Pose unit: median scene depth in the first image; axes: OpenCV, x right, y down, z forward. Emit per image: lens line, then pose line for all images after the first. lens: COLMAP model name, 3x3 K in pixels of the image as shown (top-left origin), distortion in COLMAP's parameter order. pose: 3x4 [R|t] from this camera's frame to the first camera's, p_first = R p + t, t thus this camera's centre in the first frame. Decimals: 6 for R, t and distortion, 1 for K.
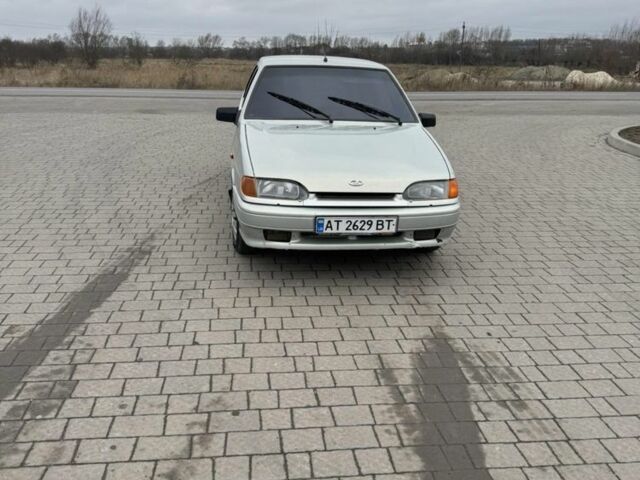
lens RADIAL K [[591.4, 0, 320.0], [0, 591.4, 240.0], [0, 0, 1]] dist [0.155562, -0.286693]
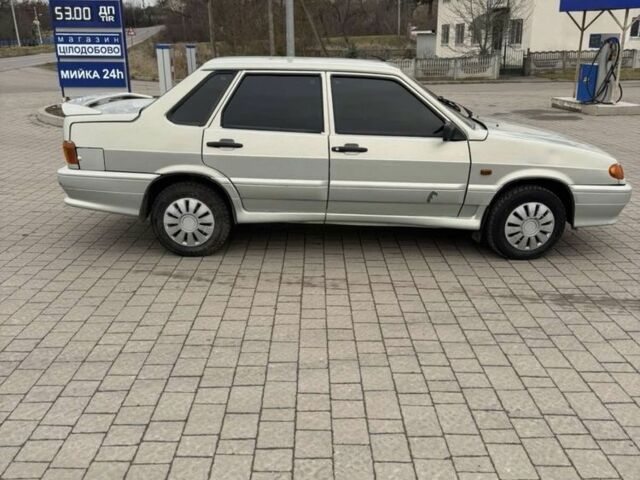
lens RADIAL K [[591.4, 0, 320.0], [0, 591.4, 240.0], [0, 0, 1]] dist [0.155562, -0.286693]
pose [[0.109461, -0.334584, 0.935987, -0.988667], [0.300501, 0.908722, 0.289695, -0.362032], [-0.947480, 0.249554, 0.200013, 1.023620]]
